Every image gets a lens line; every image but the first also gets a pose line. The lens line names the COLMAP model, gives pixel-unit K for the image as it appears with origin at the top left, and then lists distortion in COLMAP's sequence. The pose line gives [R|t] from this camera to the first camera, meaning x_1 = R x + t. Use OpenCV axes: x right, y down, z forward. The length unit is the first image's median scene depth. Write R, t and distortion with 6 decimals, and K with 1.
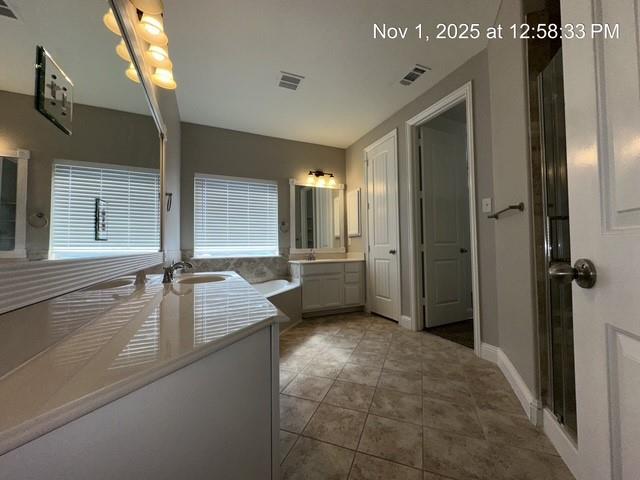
lens RADIAL K [[253.8, 0, 320.1], [0, 253.8, 241.2], [0, 0, 1]] dist [-0.003033, 0.000266]
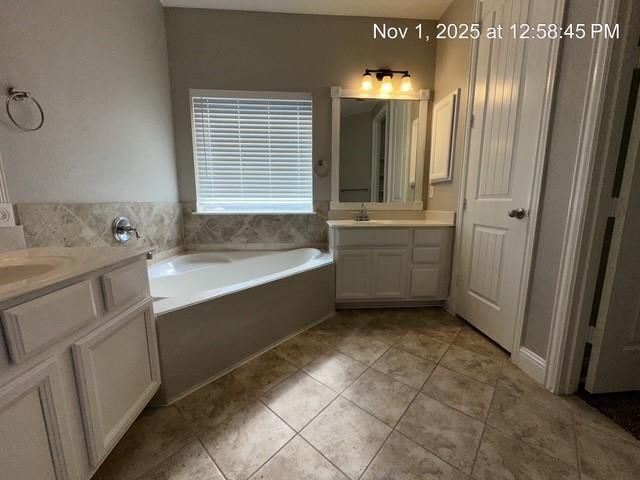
lens RADIAL K [[253.8, 0, 321.3], [0, 253.8, 239.9], [0, 0, 1]] dist [-0.003033, 0.000266]
pose [[0.938065, 0.068584, -0.339603, 0.097745], [-0.005678, 0.983122, 0.182862, 0.005737], [0.346413, -0.169608, 0.922622, 0.393113]]
